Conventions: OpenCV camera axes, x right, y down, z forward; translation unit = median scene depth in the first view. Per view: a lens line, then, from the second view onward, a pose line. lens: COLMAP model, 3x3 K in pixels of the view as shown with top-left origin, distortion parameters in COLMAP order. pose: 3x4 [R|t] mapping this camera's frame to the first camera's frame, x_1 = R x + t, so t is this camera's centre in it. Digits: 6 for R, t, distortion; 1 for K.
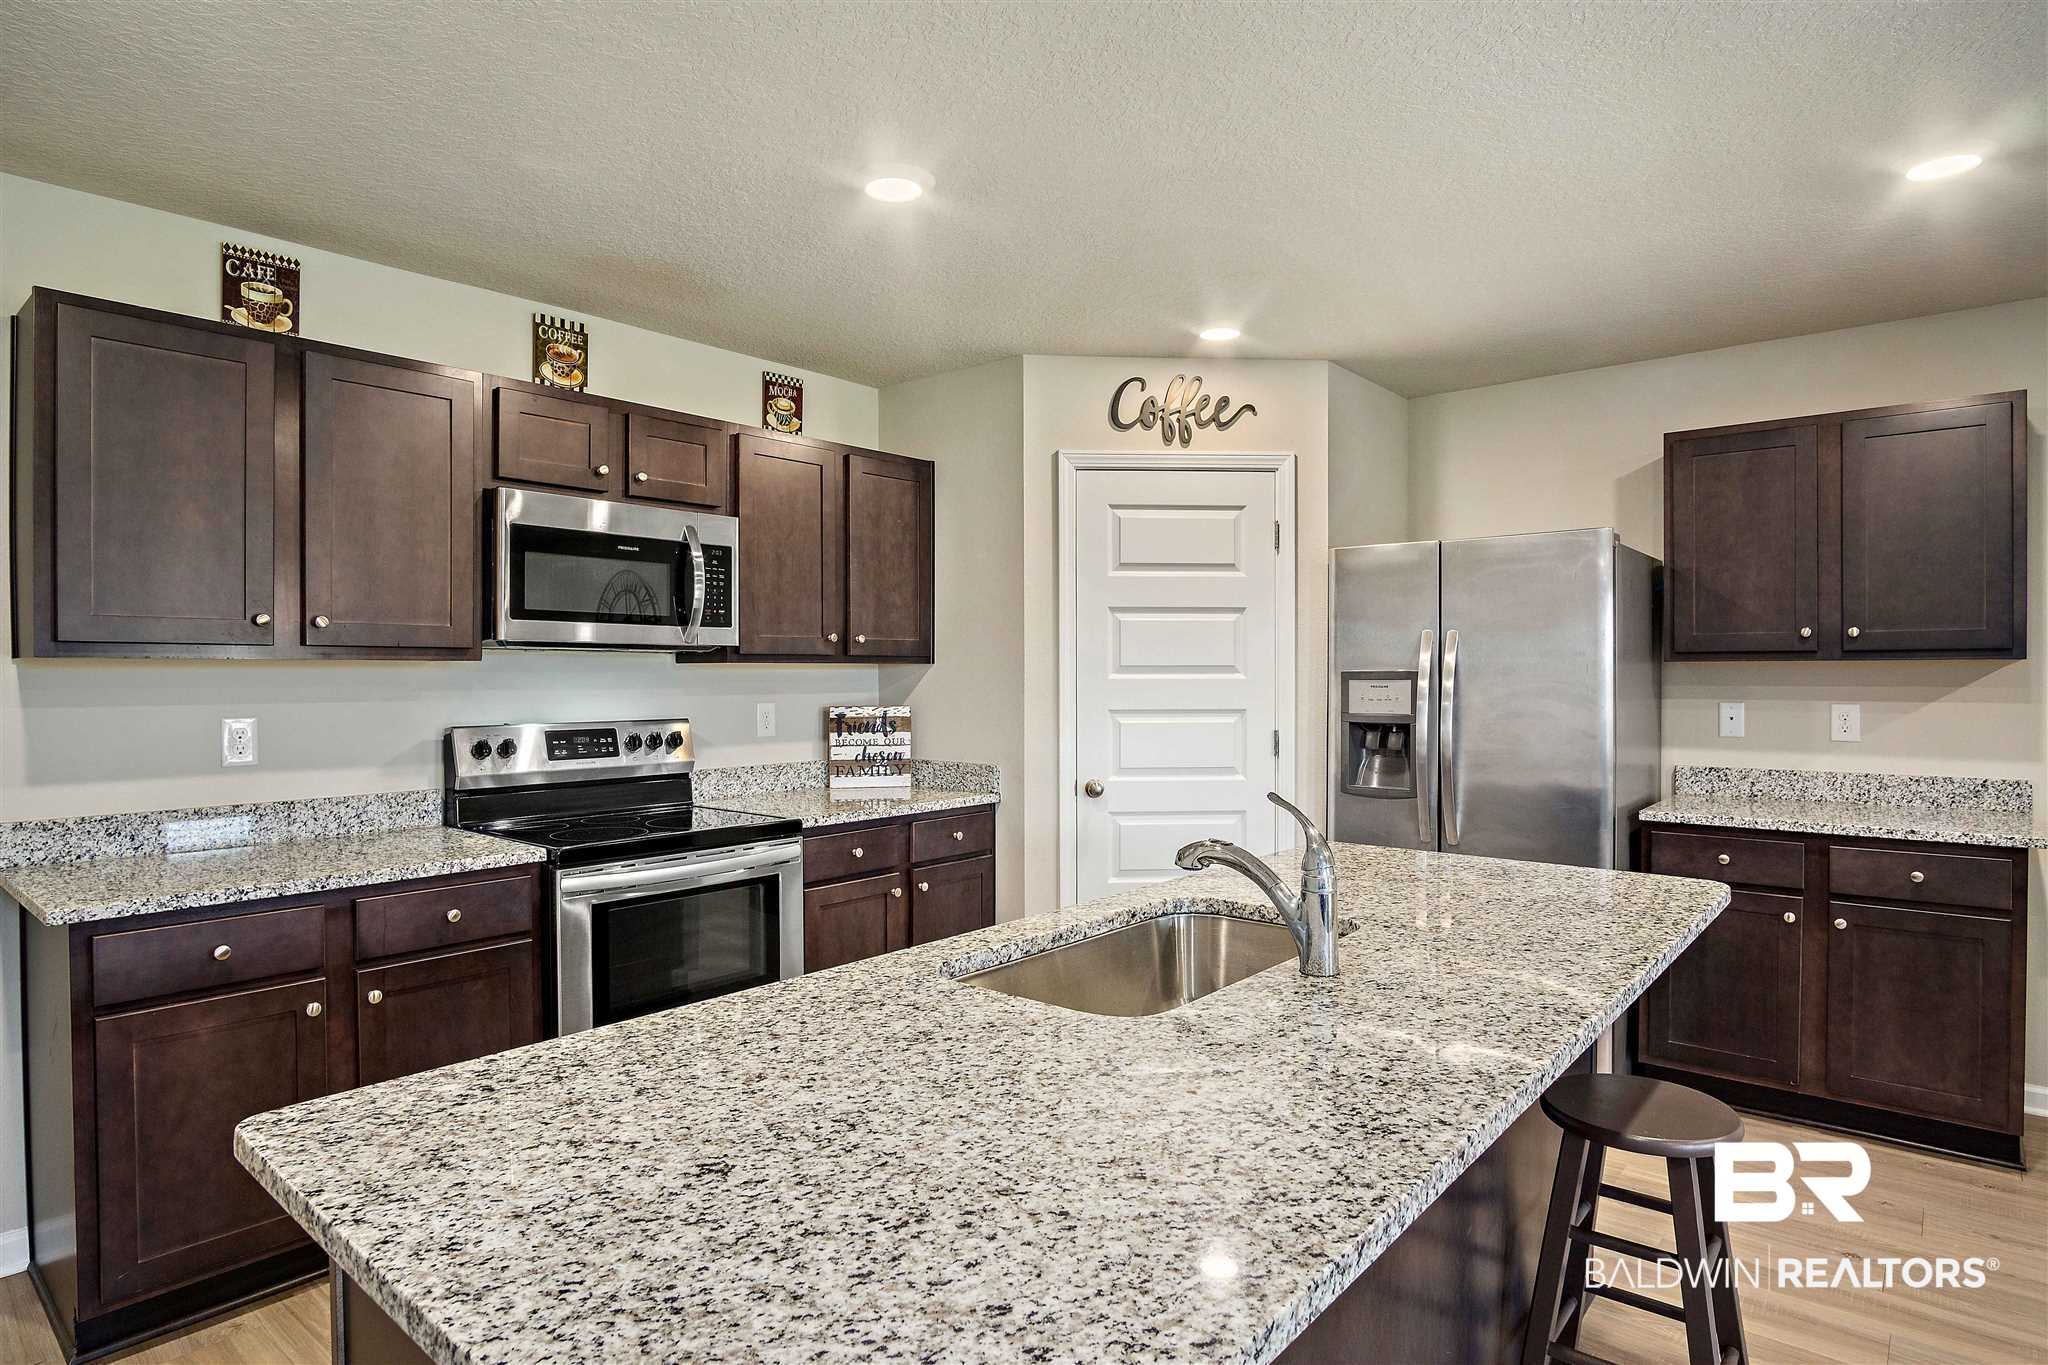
lens RADIAL K [[1107.8, 0, 1021.8], [0, 1107.8, 680.5], [0, 0, 1]] dist [-0.026778, 0.005233]
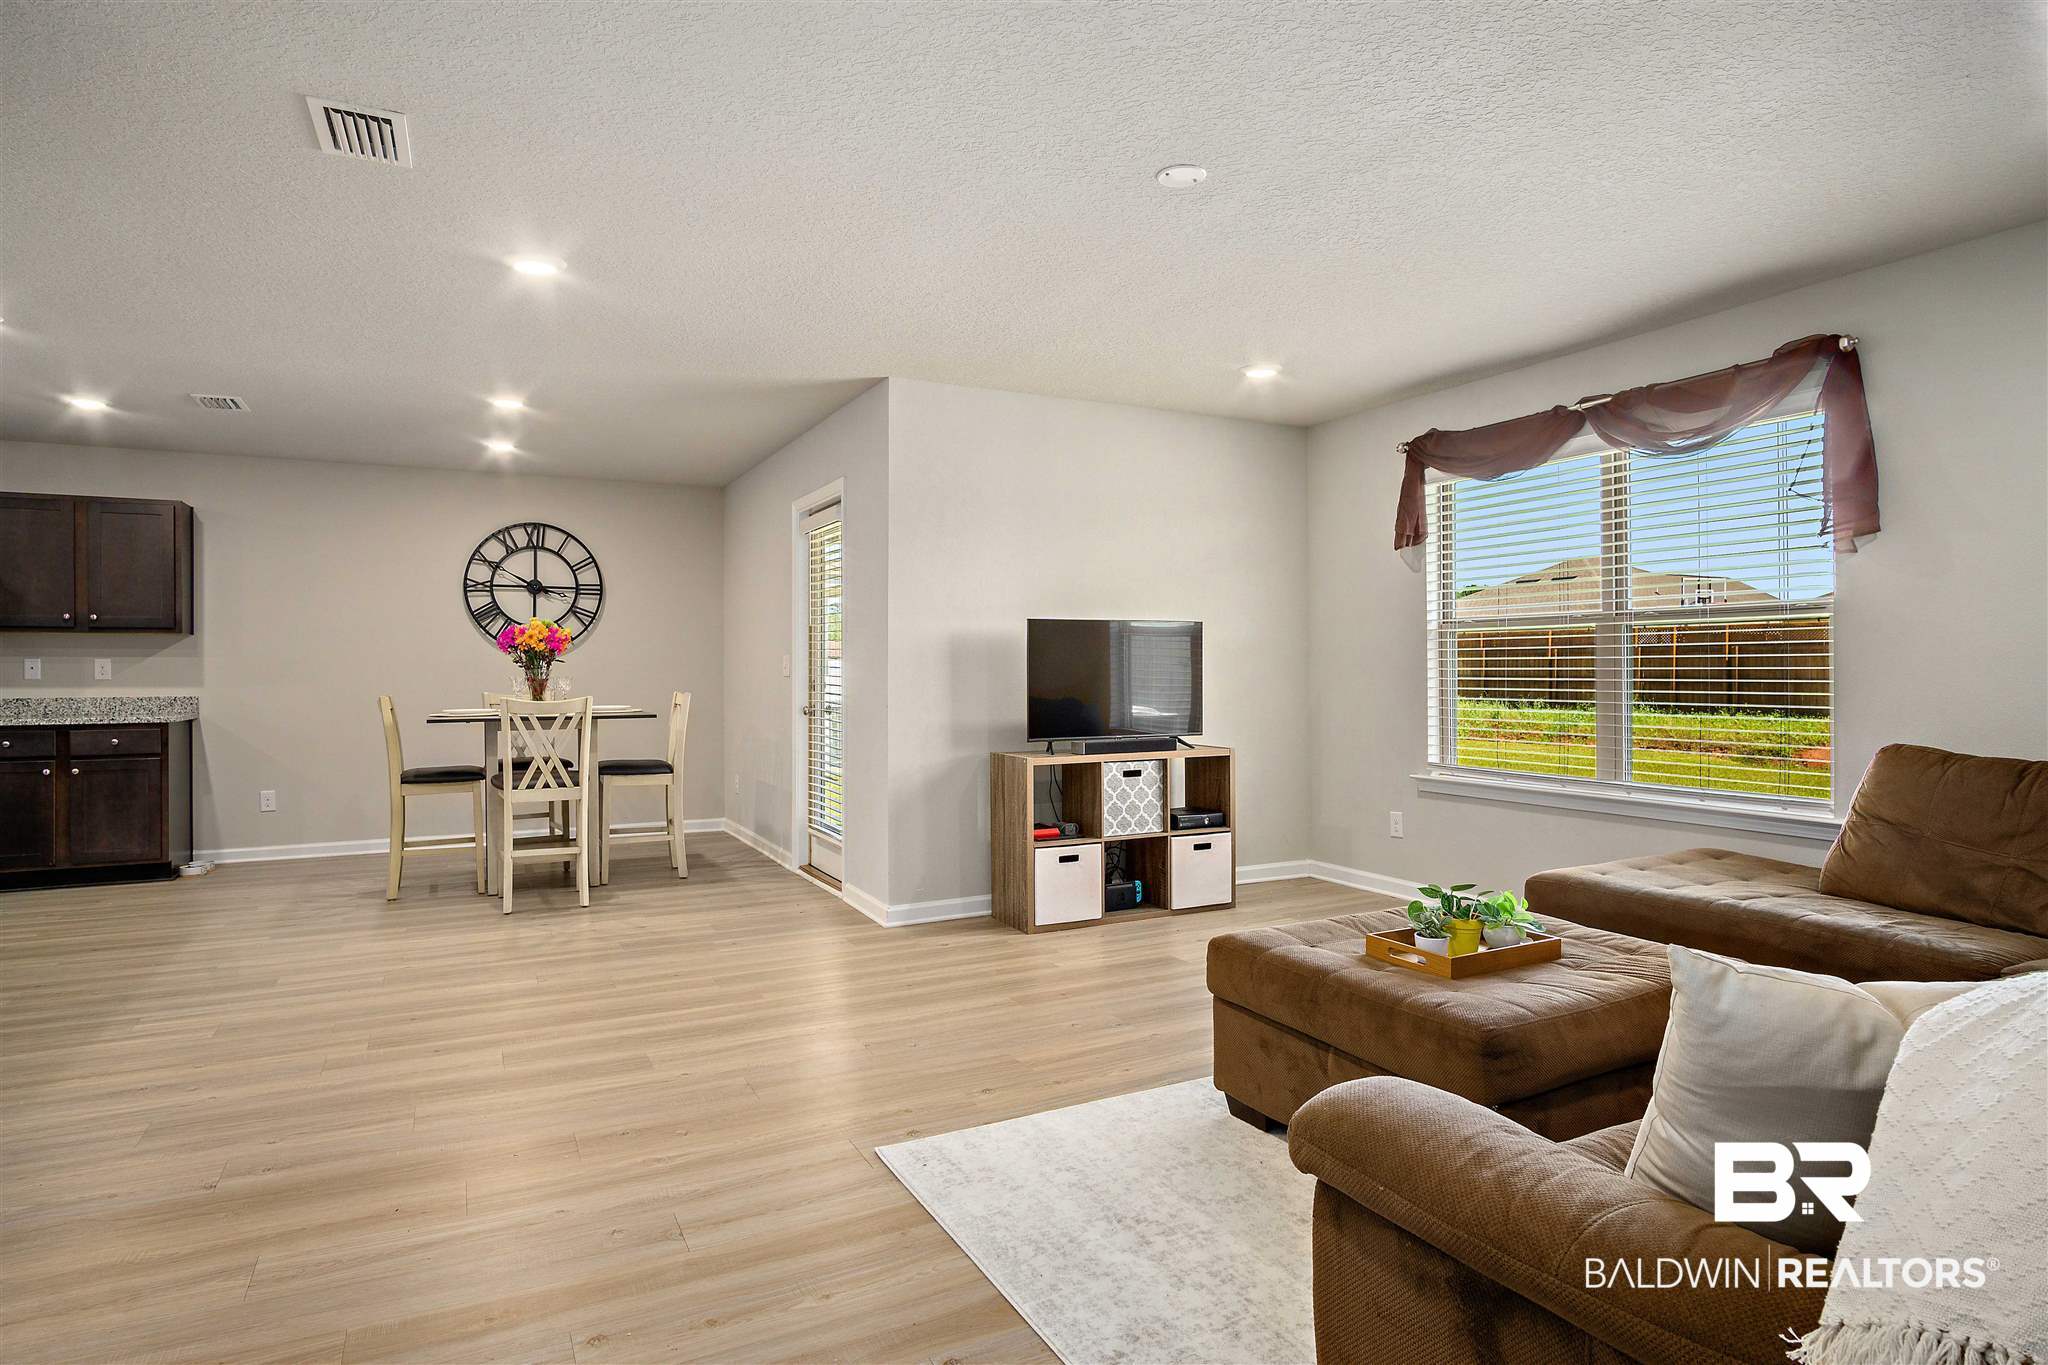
lens RADIAL K [[1107.8, 0, 1021.7], [0, 1107.8, 674.6], [0, 0, 1]] dist [-0.026778, 0.005233]
pose [[0.372890, -0.001705, 0.927874, -0.299664], [0.005764, 0.999983, -0.000479, 0.052277], [-0.927857, 0.005527, 0.372894, -0.954129]]
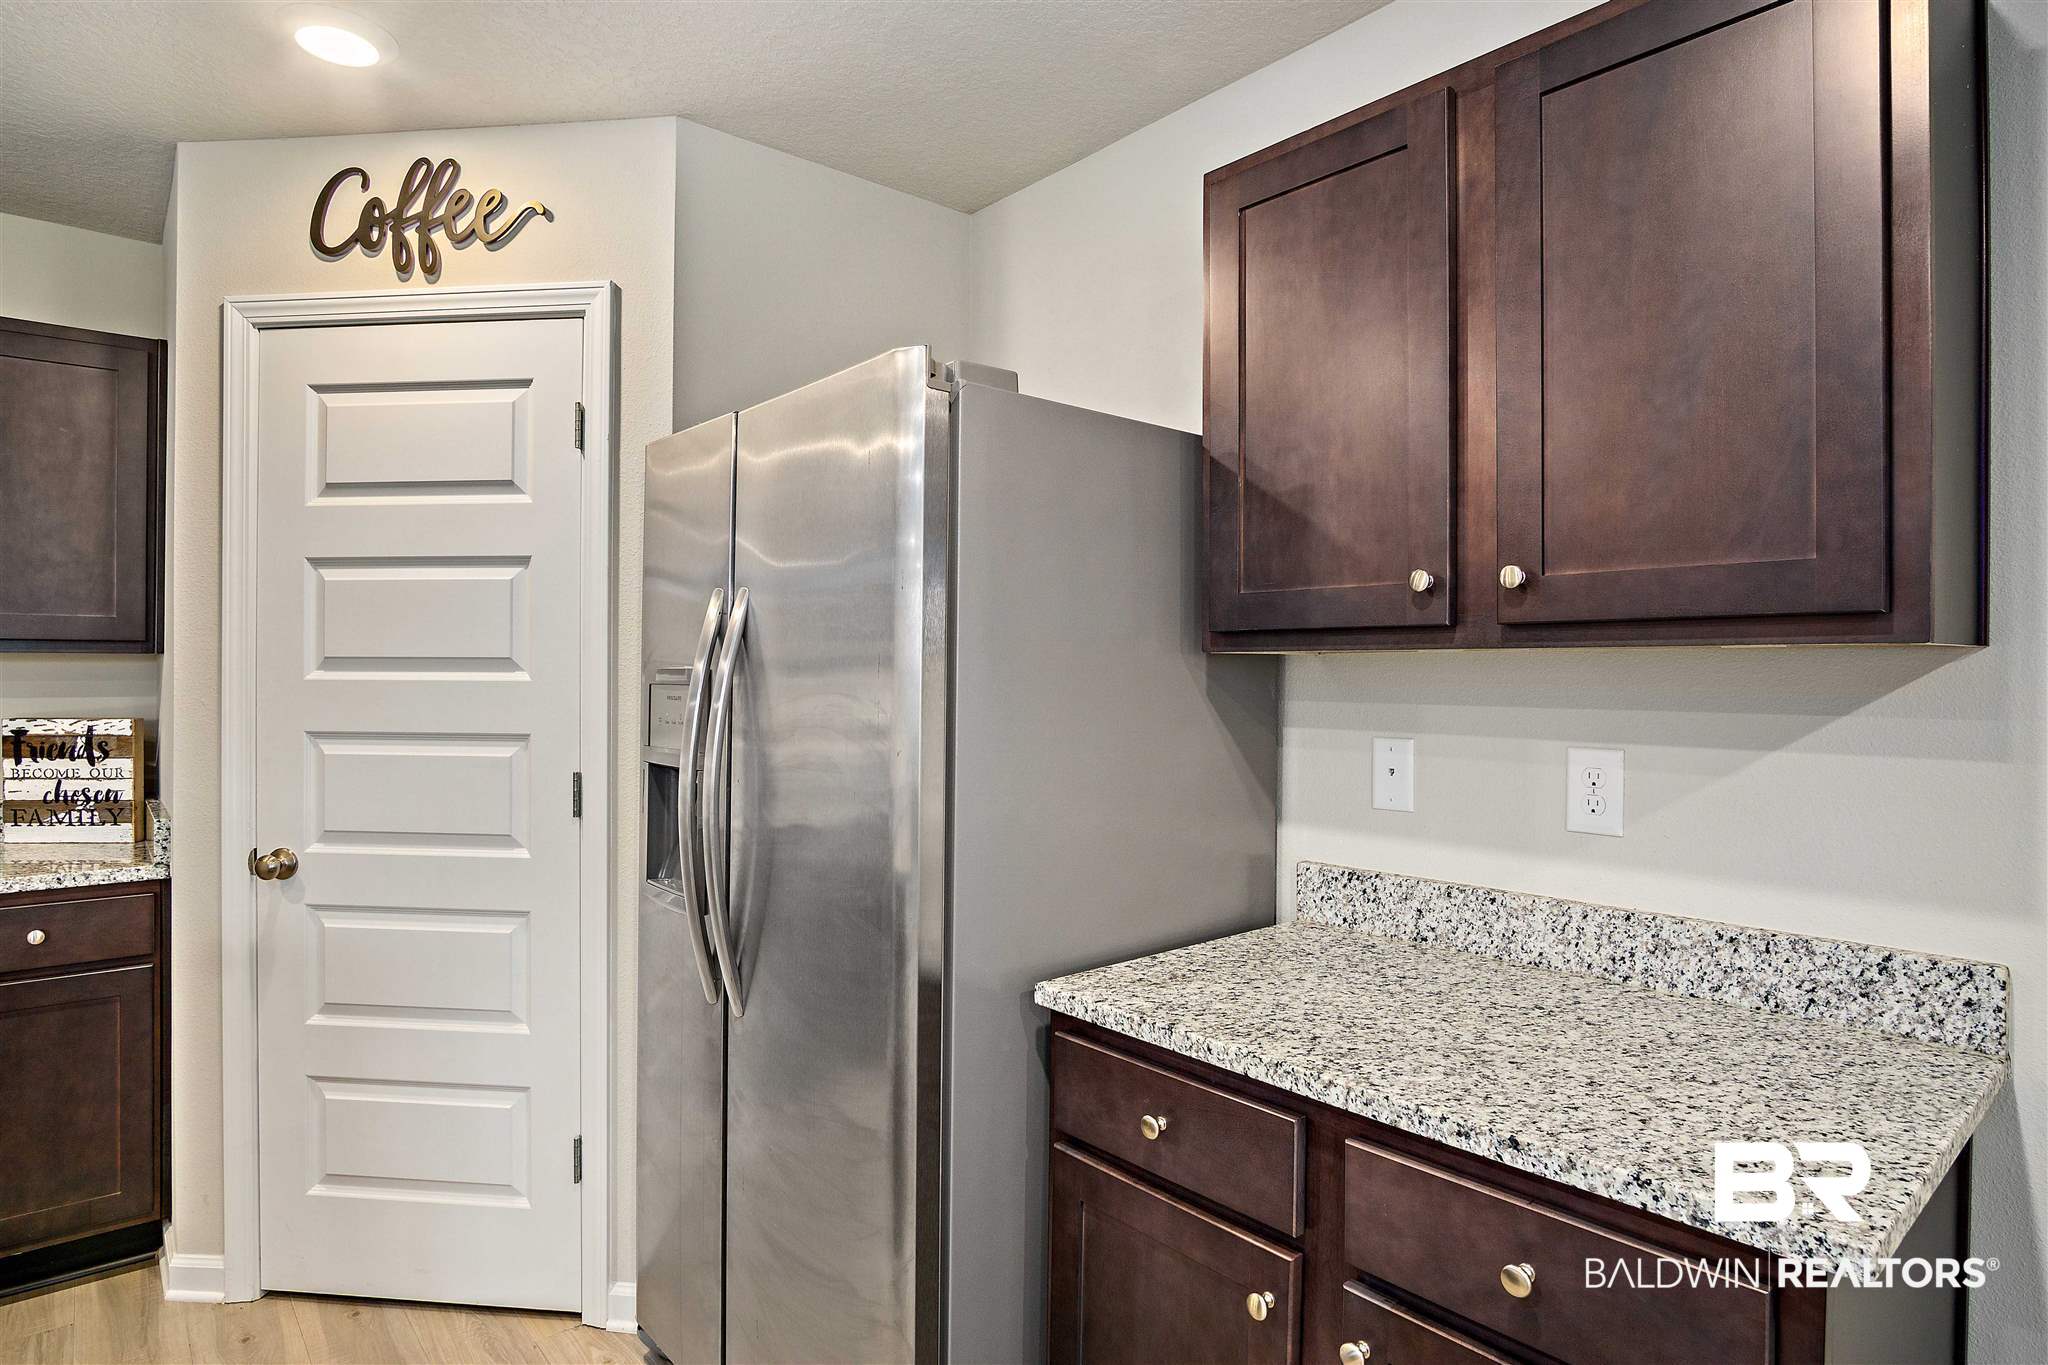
lens RADIAL K [[1107.8, 0, 1018.6], [0, 1107.8, 671.8], [0, 0, 1]] dist [-0.026778, 0.005233]
pose [[0.987434, 0.006069, -0.157918, 0.550217], [-0.006843, 0.999967, -0.004359, -0.005572], [0.157886, 0.005385, 0.987443, 0.486287]]
